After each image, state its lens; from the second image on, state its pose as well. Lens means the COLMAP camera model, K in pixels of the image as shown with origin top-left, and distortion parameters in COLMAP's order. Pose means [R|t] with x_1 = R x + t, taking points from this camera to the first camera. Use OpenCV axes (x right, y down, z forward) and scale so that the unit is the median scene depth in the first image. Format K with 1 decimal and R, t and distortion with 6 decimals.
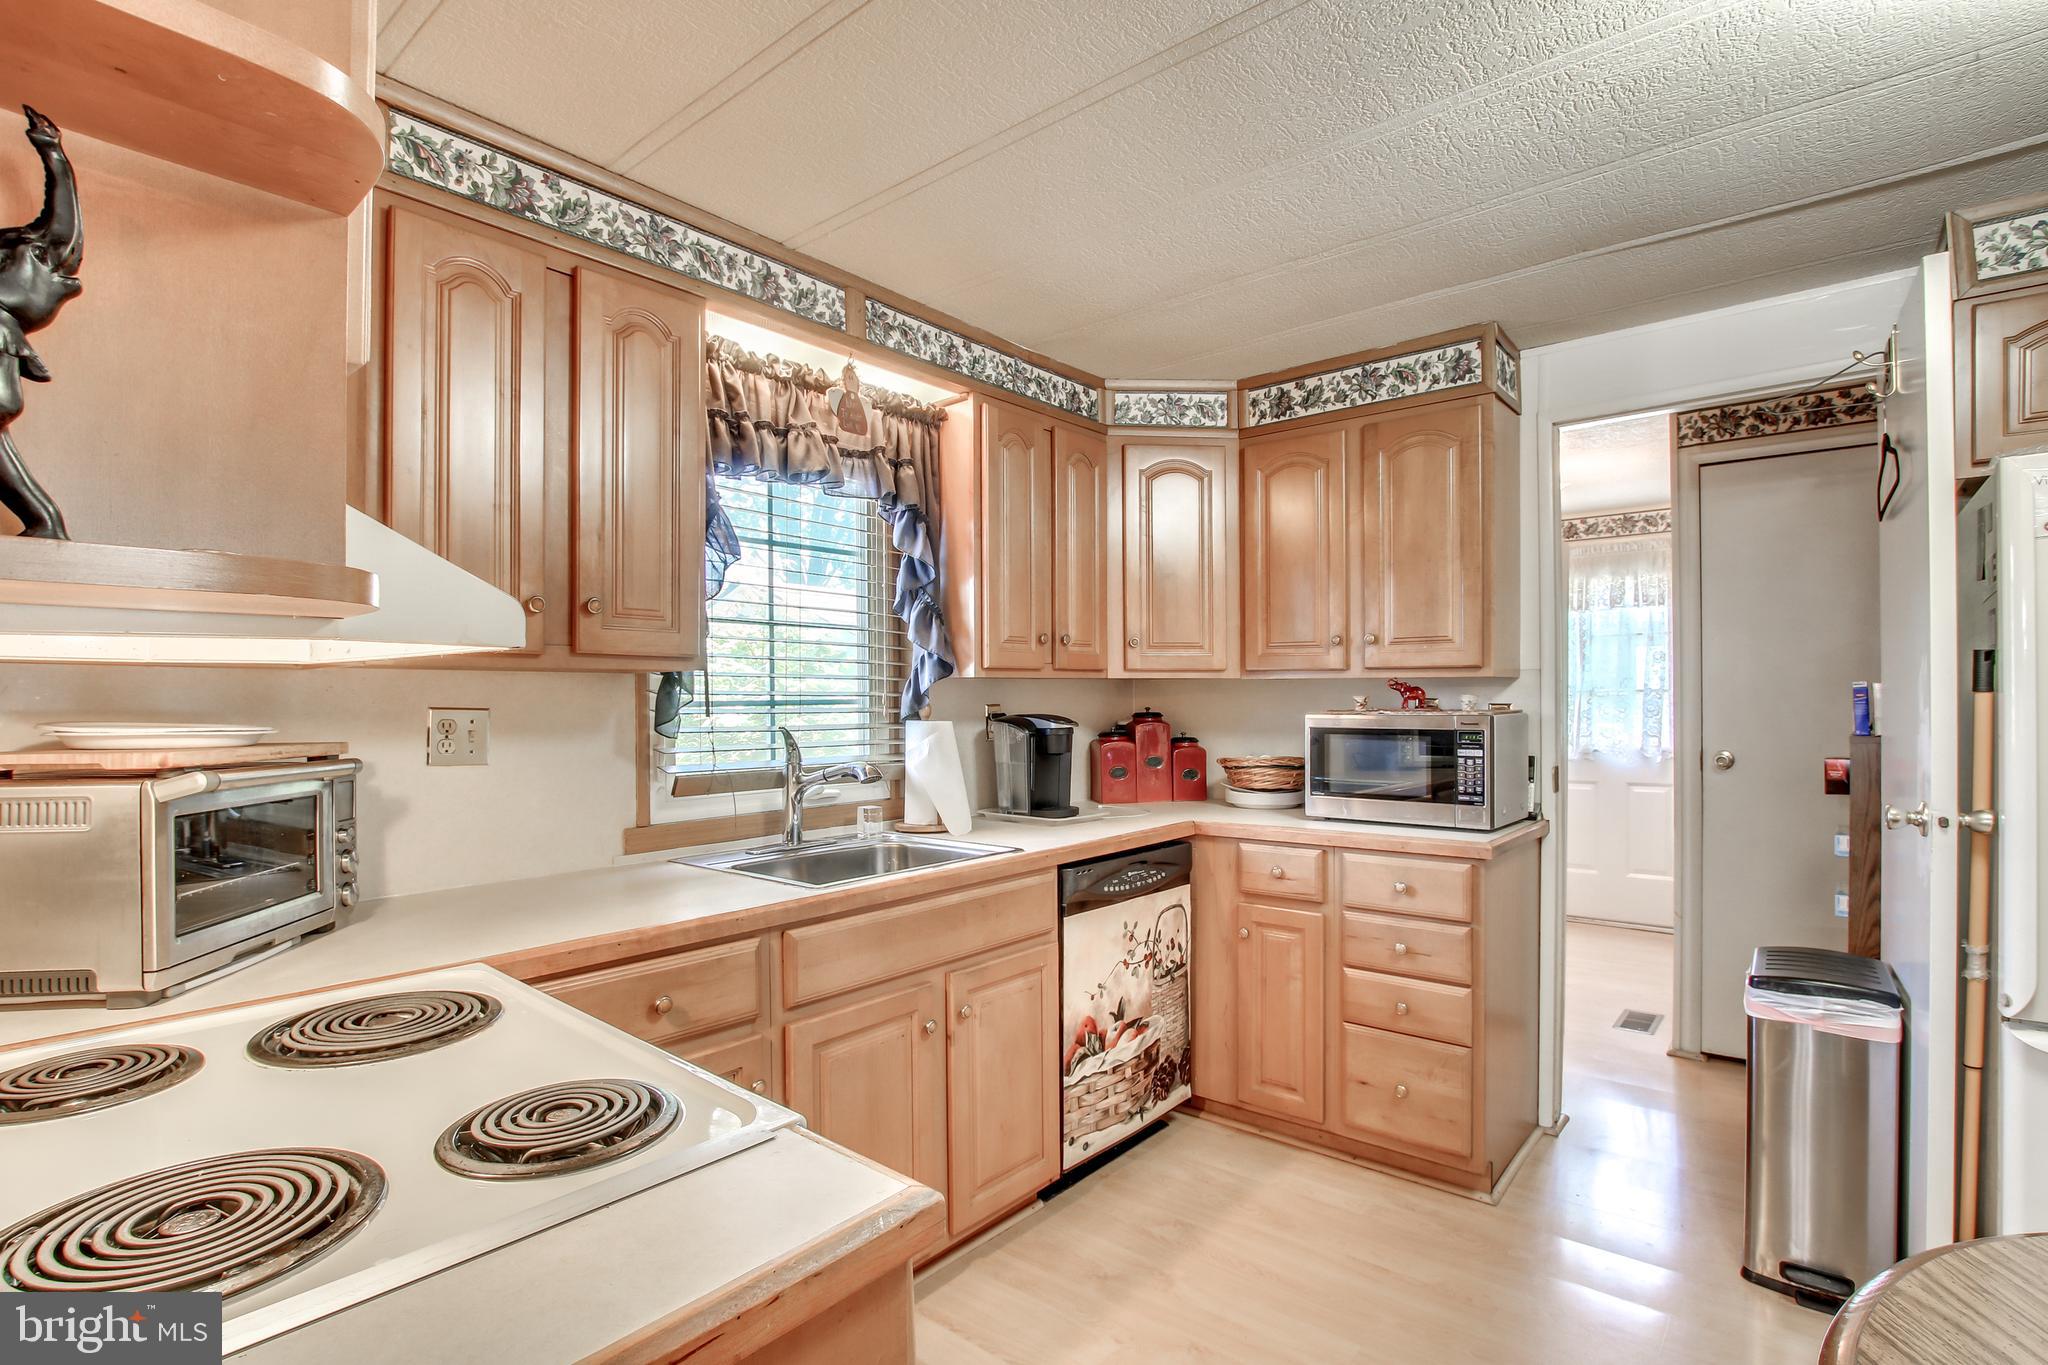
lens RADIAL K [[970.0, 0, 1027.6], [0, 970.0, 691.2], [0, 0, 1]] dist [-0.010941, -0.000211]
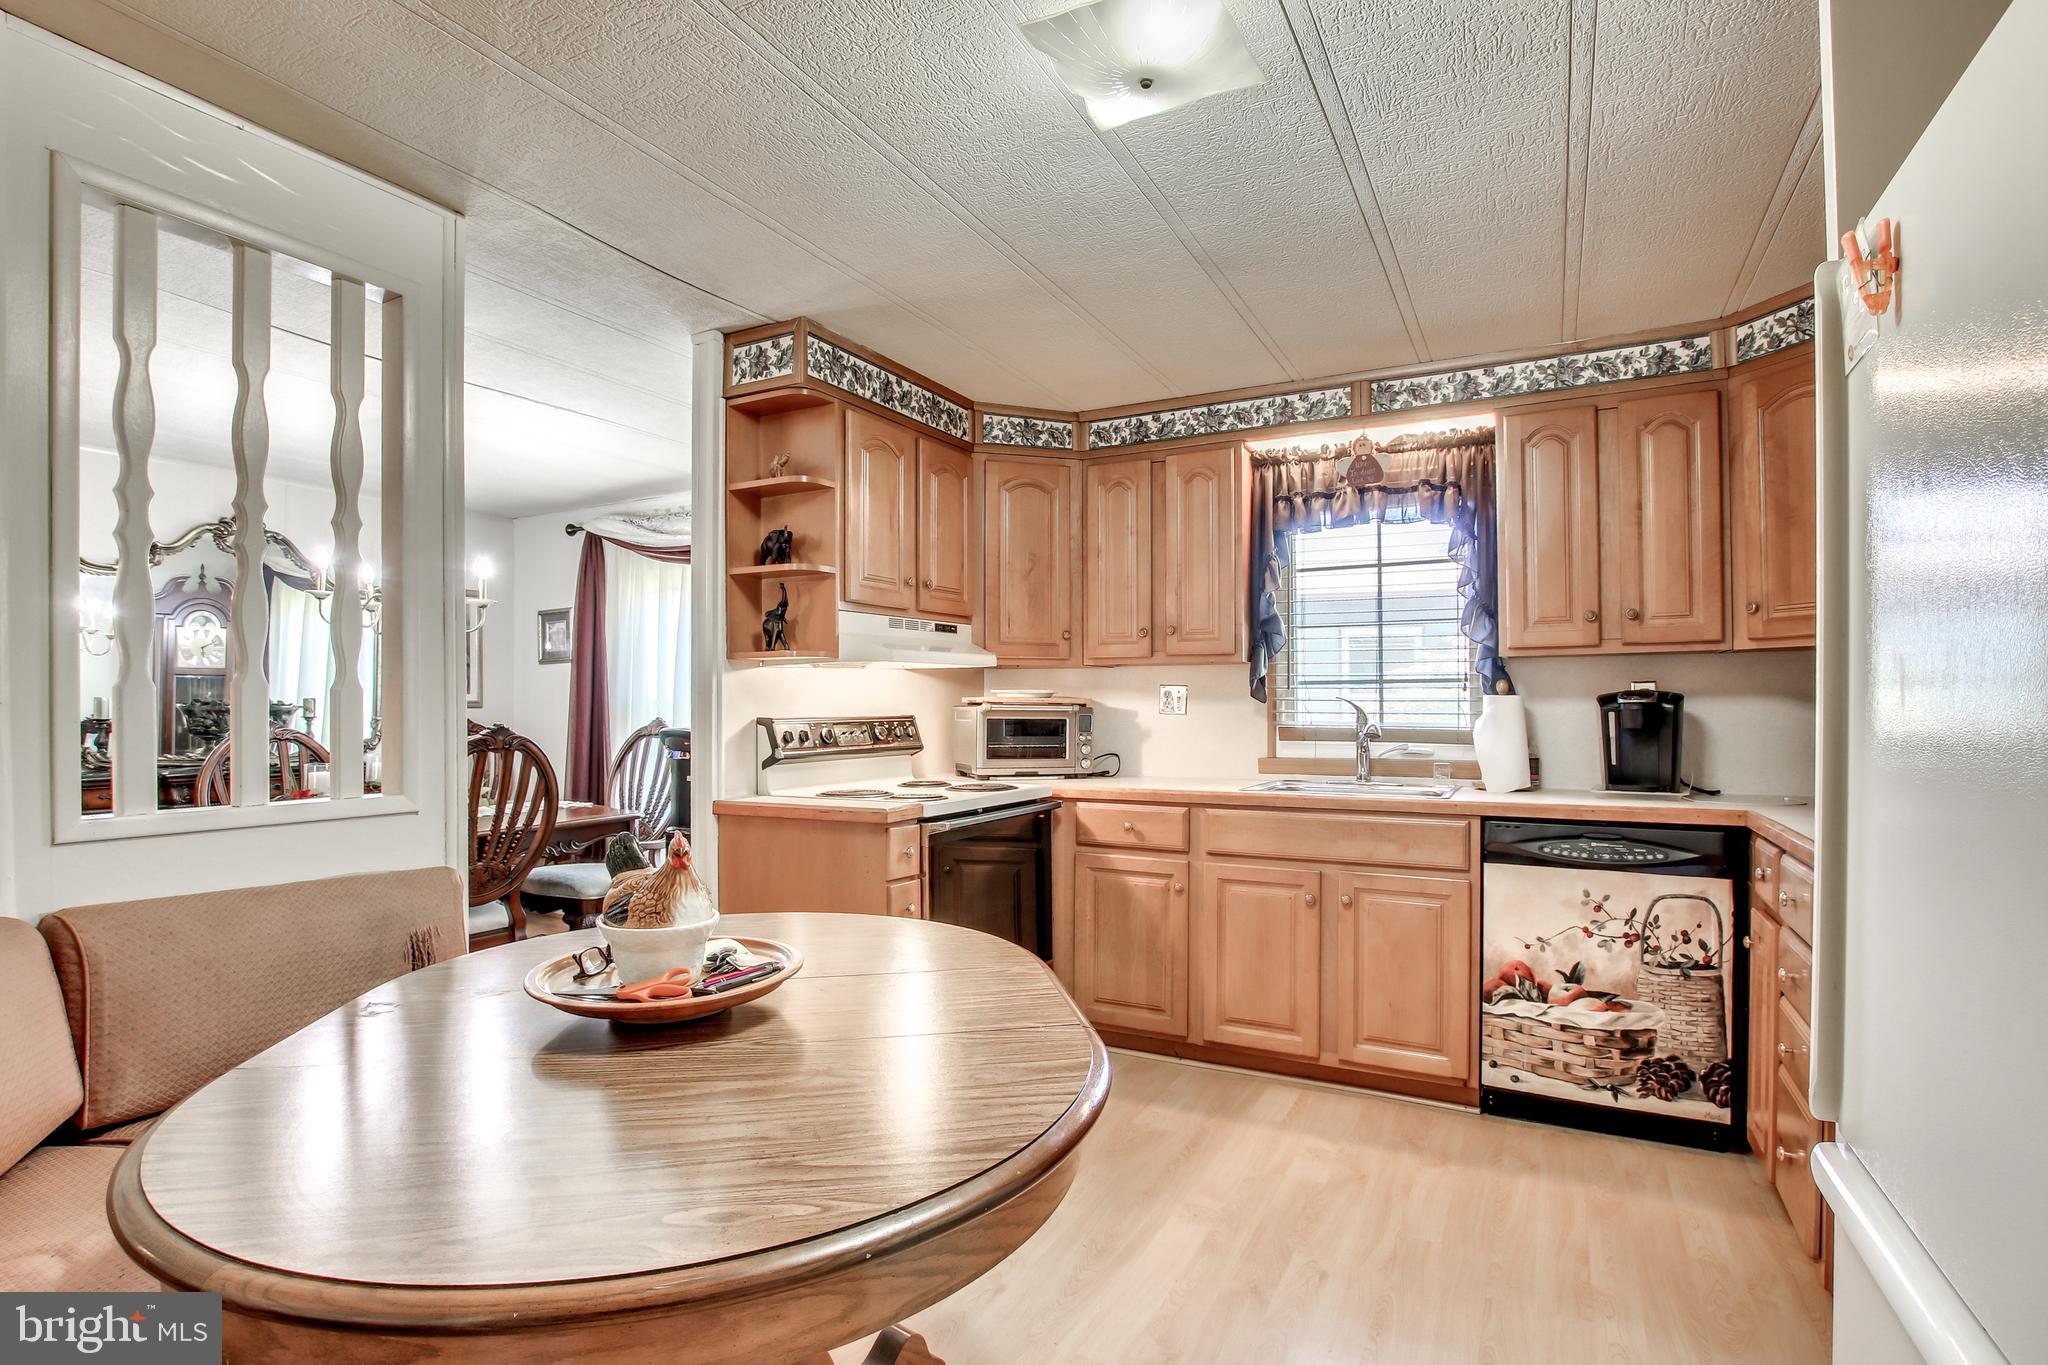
lens RADIAL K [[1020.8, 0, 1024.0], [0, 1020.8, 682.5], [0, 0, 1]] dist [-0.000634, -0.000157]
pose [[0.218185, -0.025317, -0.975579, 1.029969], [0.001592, 0.999671, -0.025587, 0.048048], [0.975906, 0.004030, 0.218154, 0.194432]]
